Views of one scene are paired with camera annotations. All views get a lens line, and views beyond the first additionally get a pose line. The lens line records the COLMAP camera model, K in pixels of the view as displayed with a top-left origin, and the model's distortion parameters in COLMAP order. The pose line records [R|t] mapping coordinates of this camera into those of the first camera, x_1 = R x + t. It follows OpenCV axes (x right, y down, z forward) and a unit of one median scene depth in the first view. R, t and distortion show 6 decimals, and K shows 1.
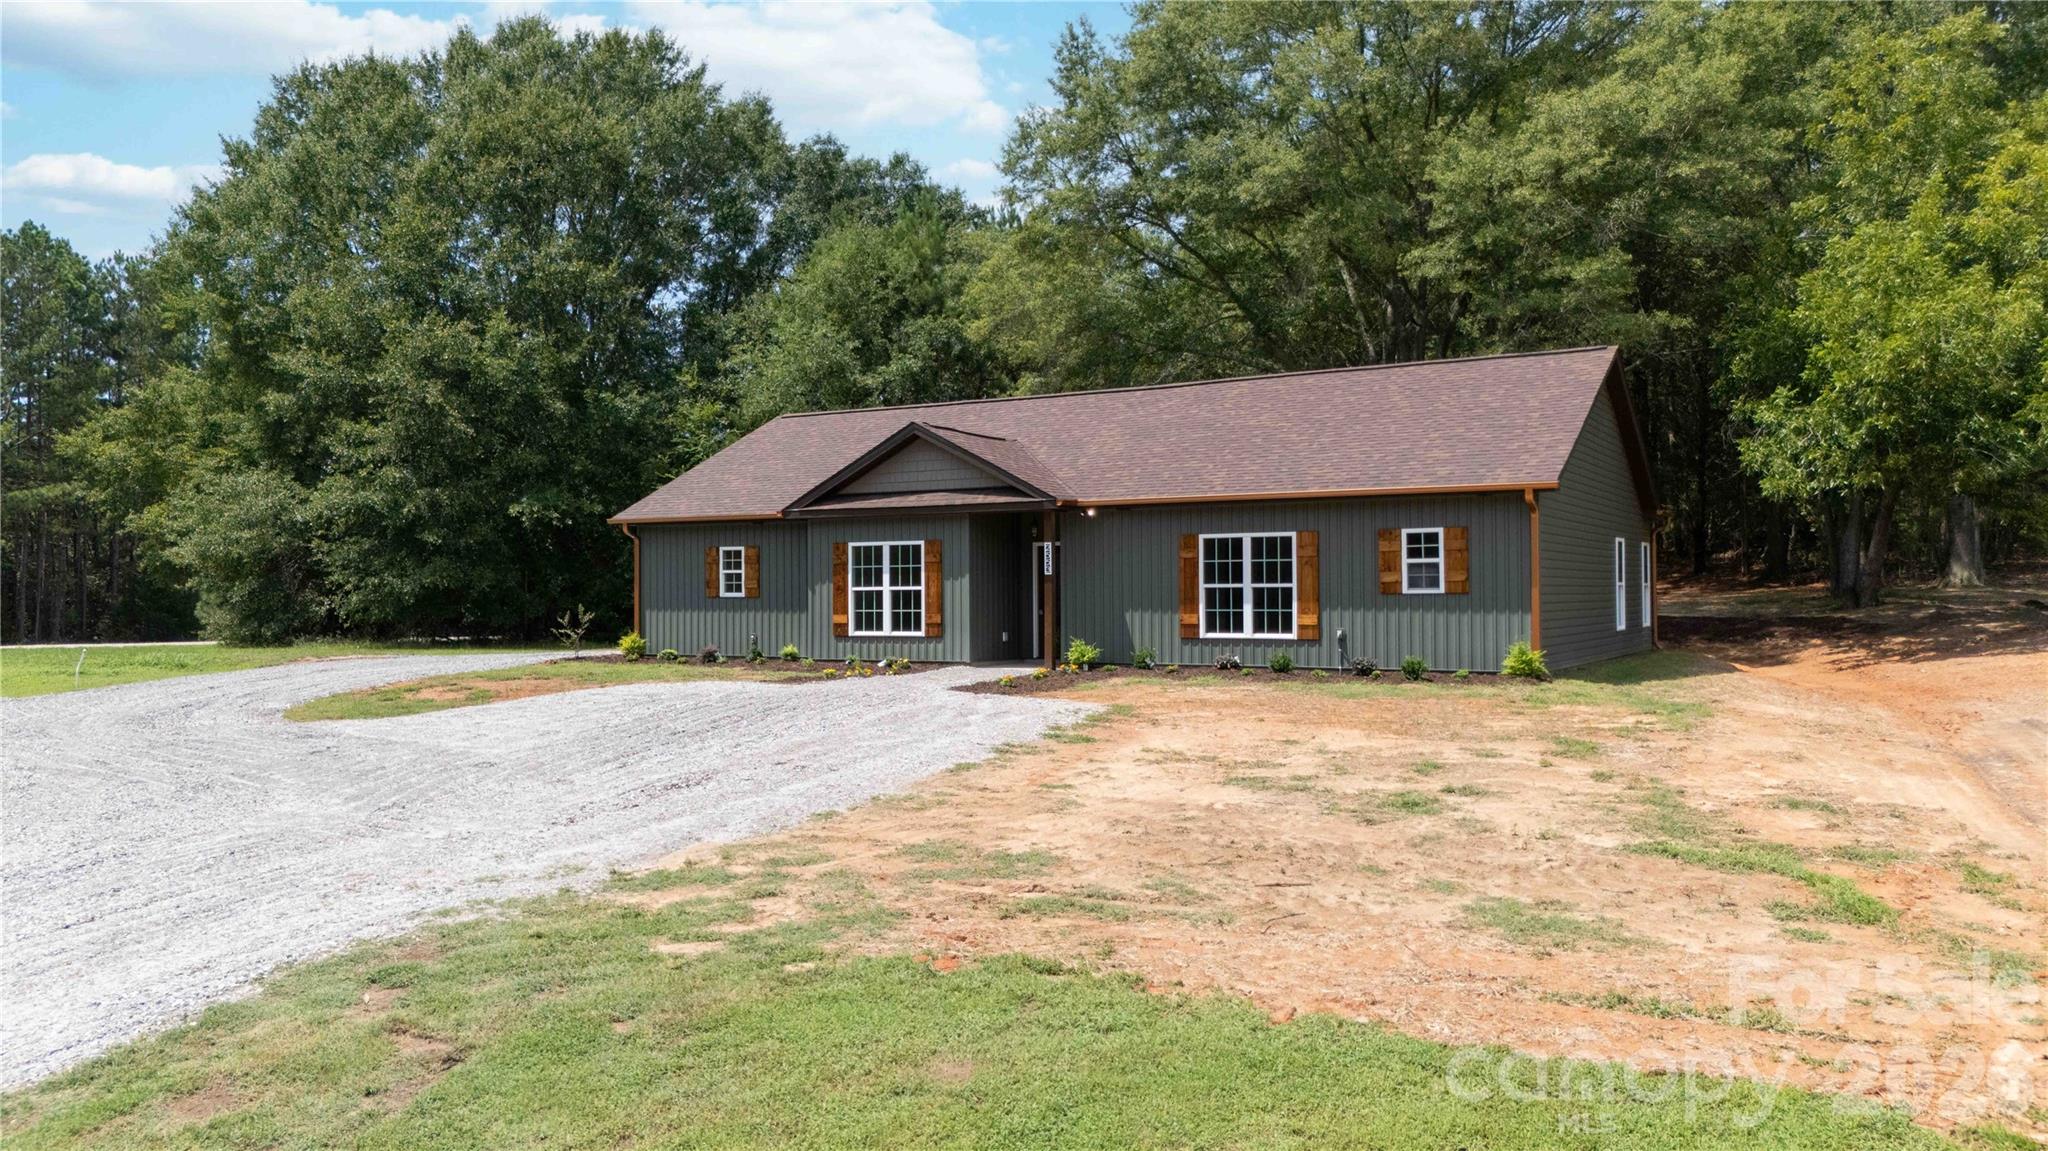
lens RADIAL K [[1514.5, 0, 1024.0], [0, 1514.5, 575.5], [0, 0, 1]] dist [0.019866, -0.004509]
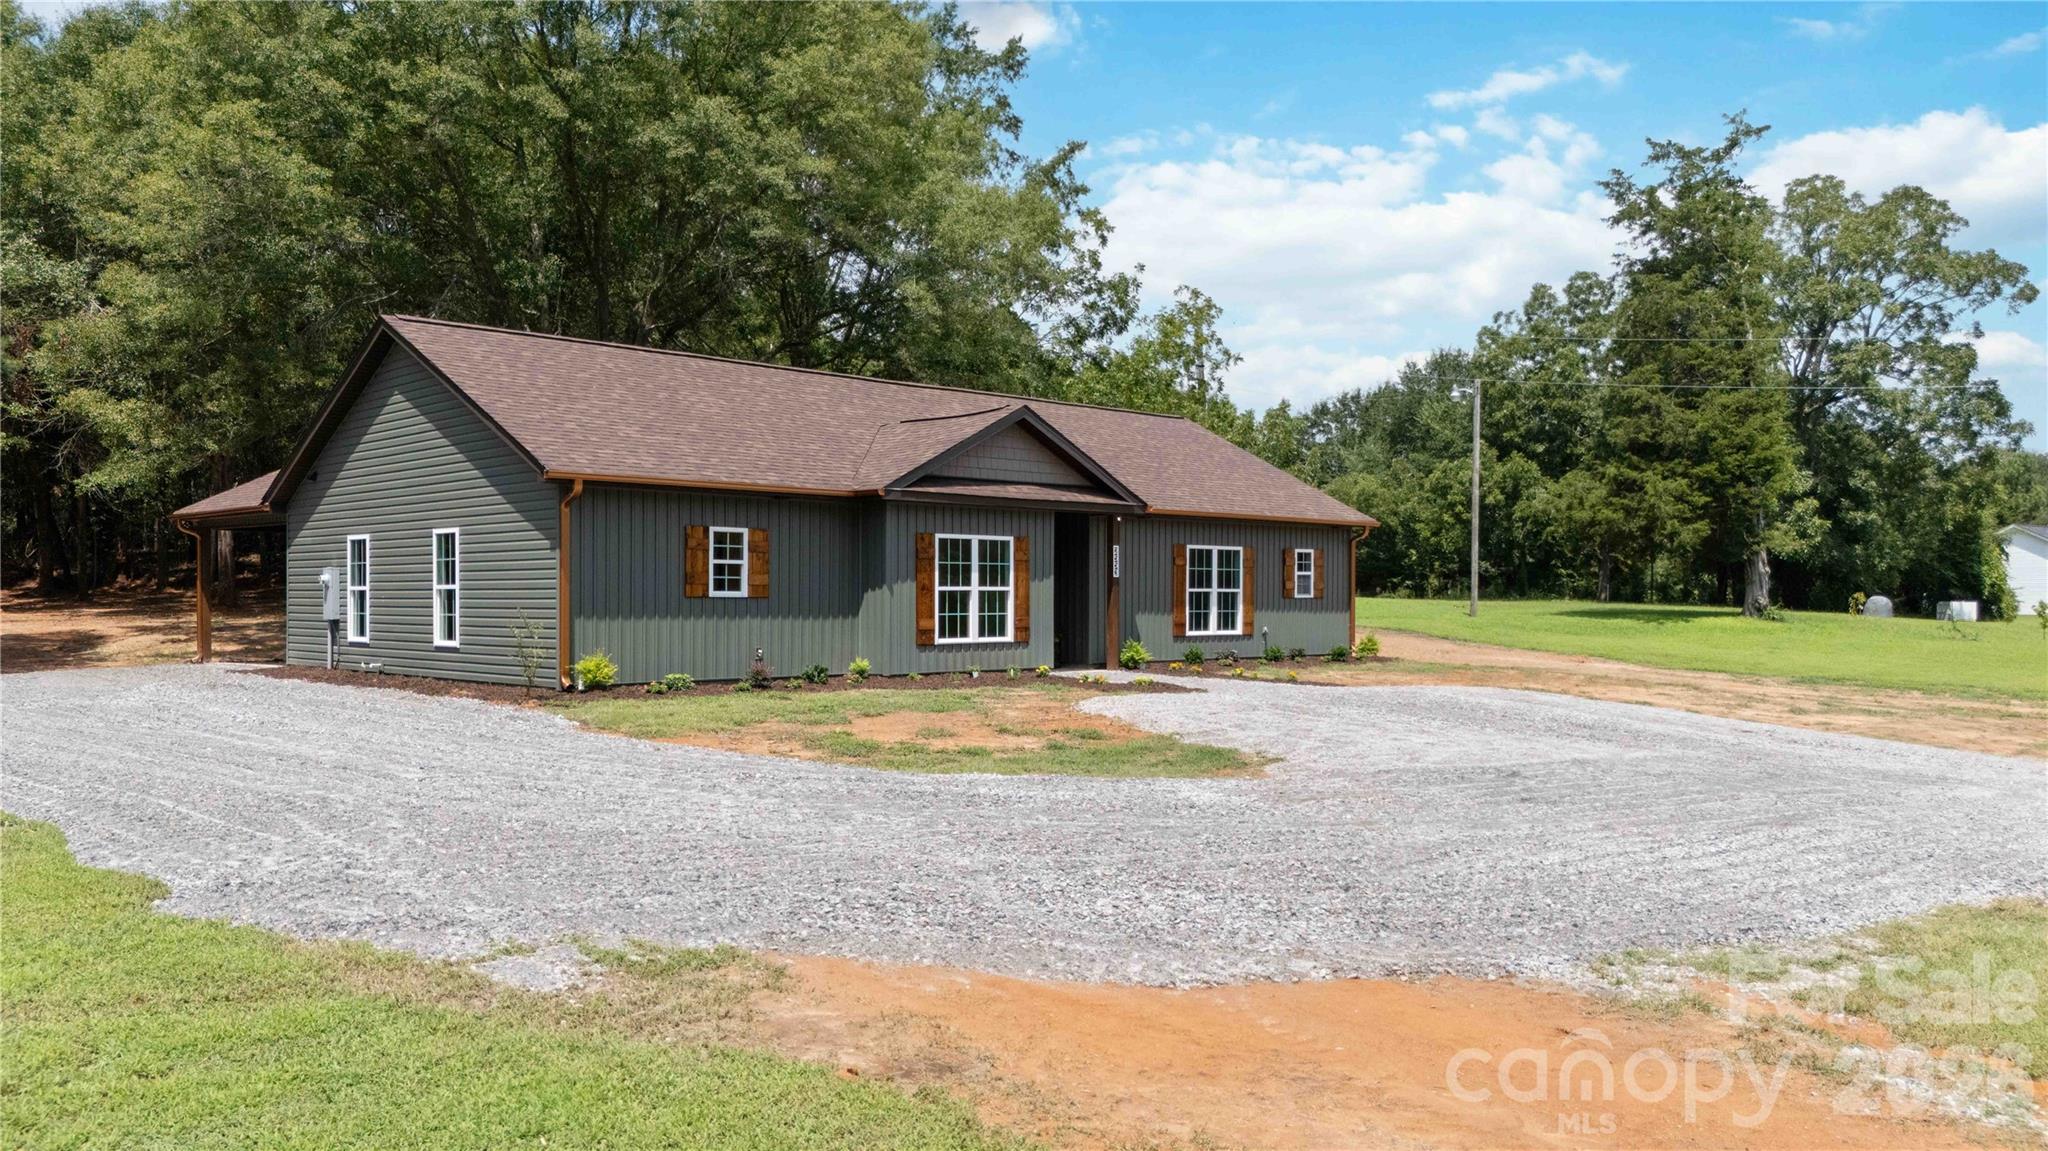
lens RADIAL K [[1531.5, 0, 1028.4], [0, 1531.5, 624.2], [0, 0, 1]] dist [0.068643, -0.048175]
pose [[0.279706, -0.009380, 0.960040, -0.956738], [-0.012332, 0.999835, 0.013362, 0.017344], [-0.960006, -0.015577, 0.279544, 0.742052]]
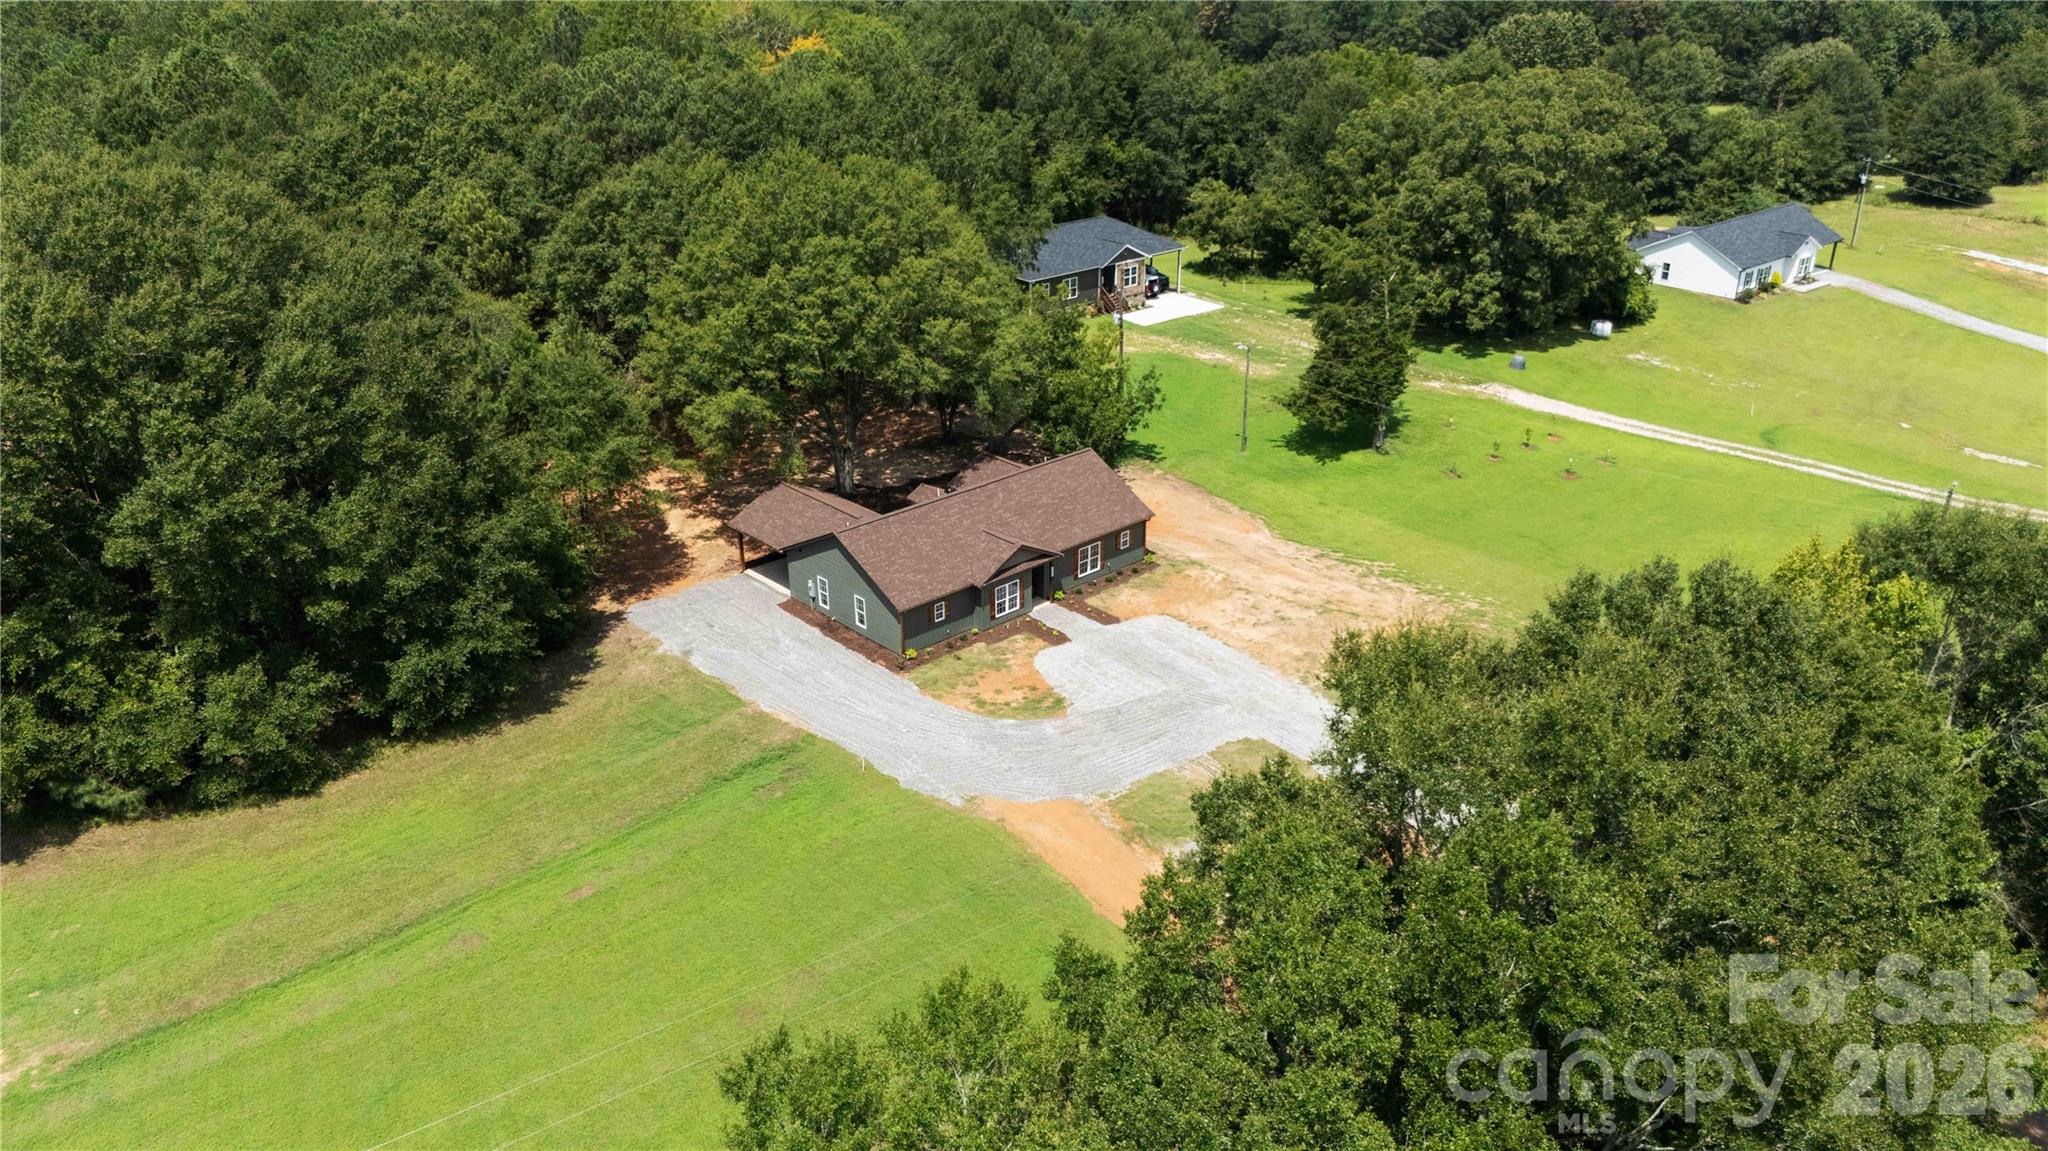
lens RADIAL K [[1466.5, 0, 1033.1], [0, 1466.5, 617.6], [0, 0, 1]] dist [0.075343, 0.000499]
pose [[0.302082, -0.414812, 0.858299, -2.602848], [-0.005643, 0.899569, 0.436743, -1.234375], [-0.953265, -0.136775, 0.269403, 0.184789]]
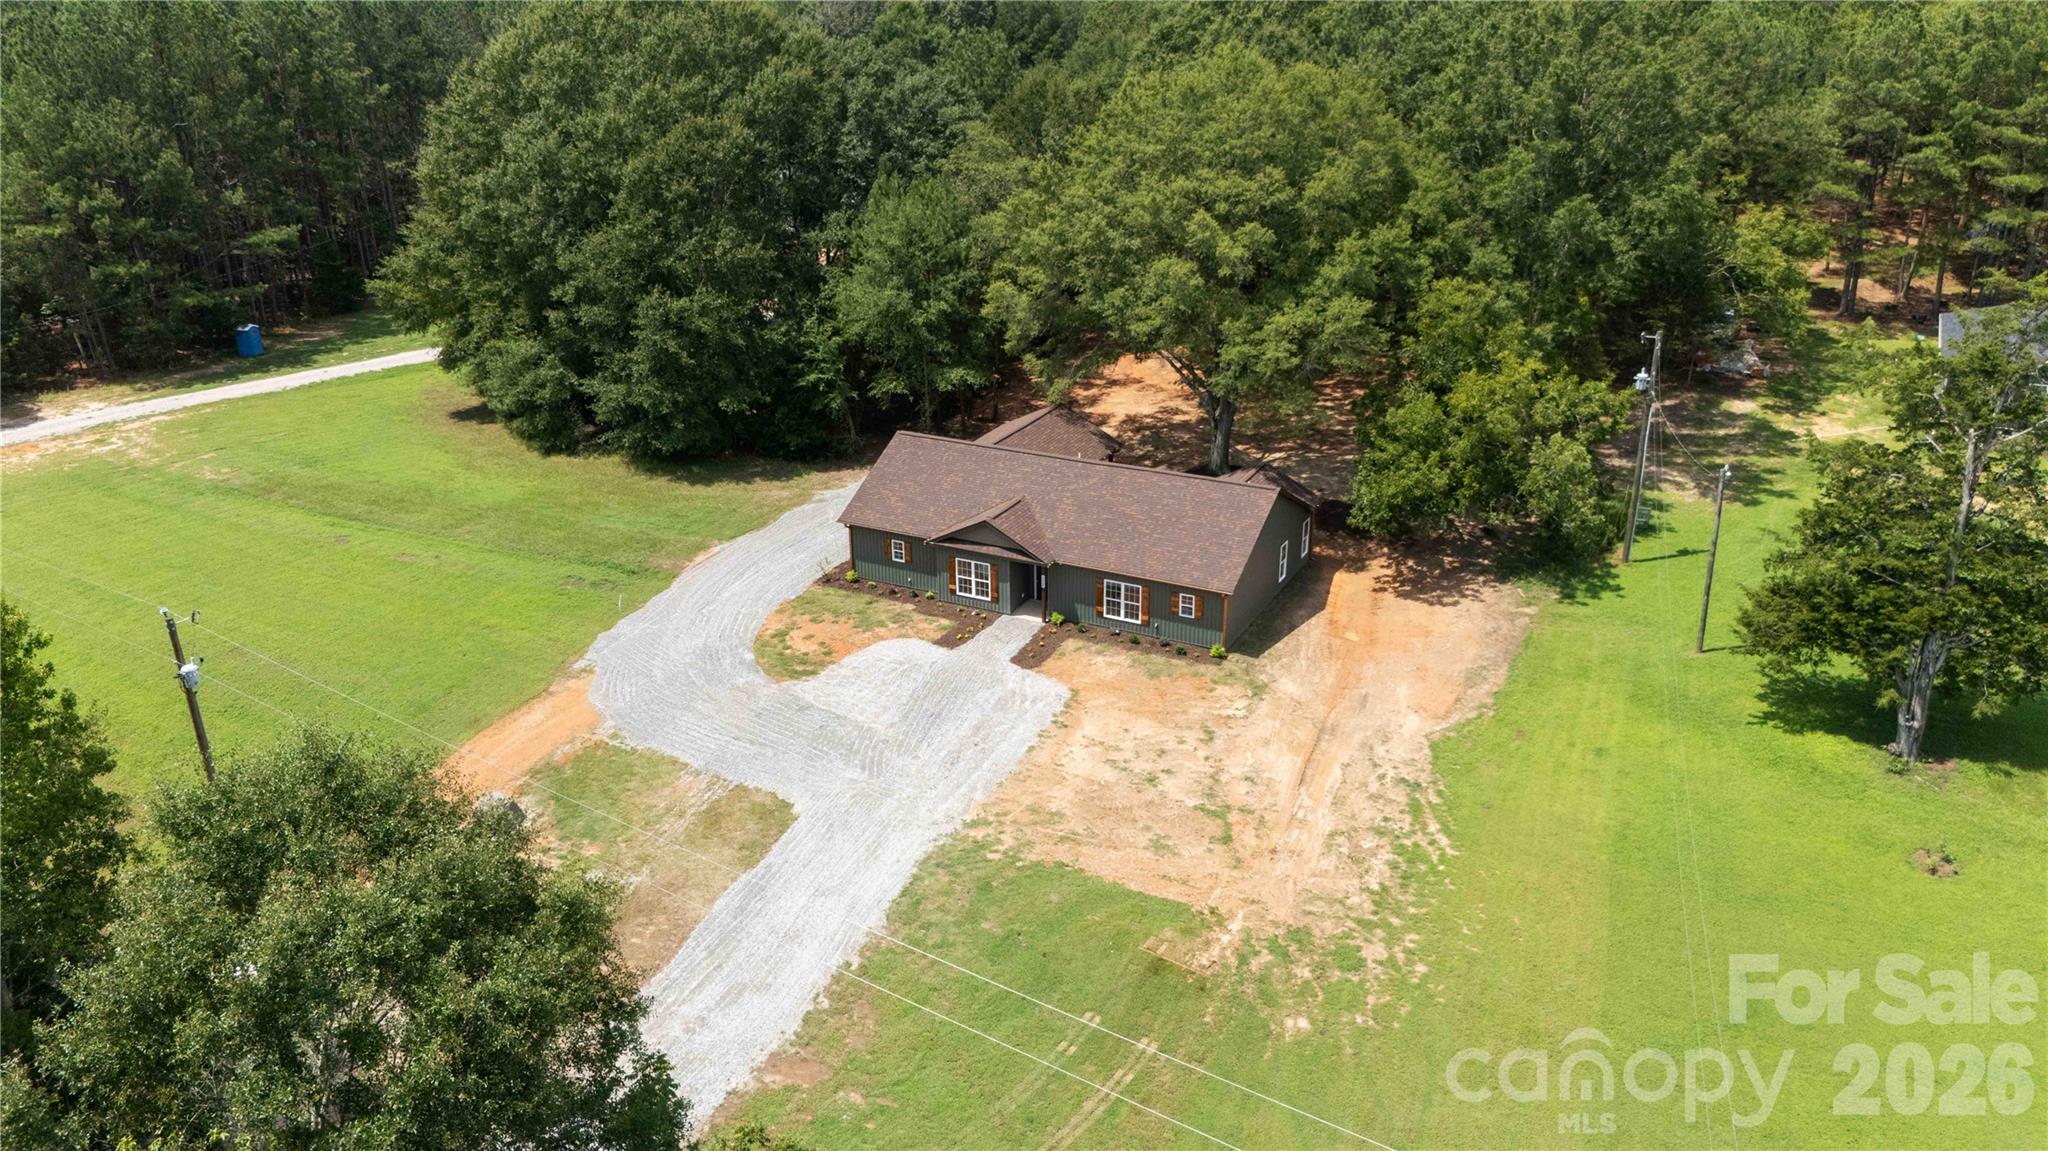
lens RADIAL K [[1507.6, 0, 1024.0], [0, 1507.6, 575.5], [0, 0, 1]] dist [0.071501, -0.086503]
pose [[0.998720, -0.019138, 0.046814, -0.125091], [-0.001200, 0.916408, 0.400244, -0.967709], [-0.050561, -0.399788, 0.915212, -1.195349]]
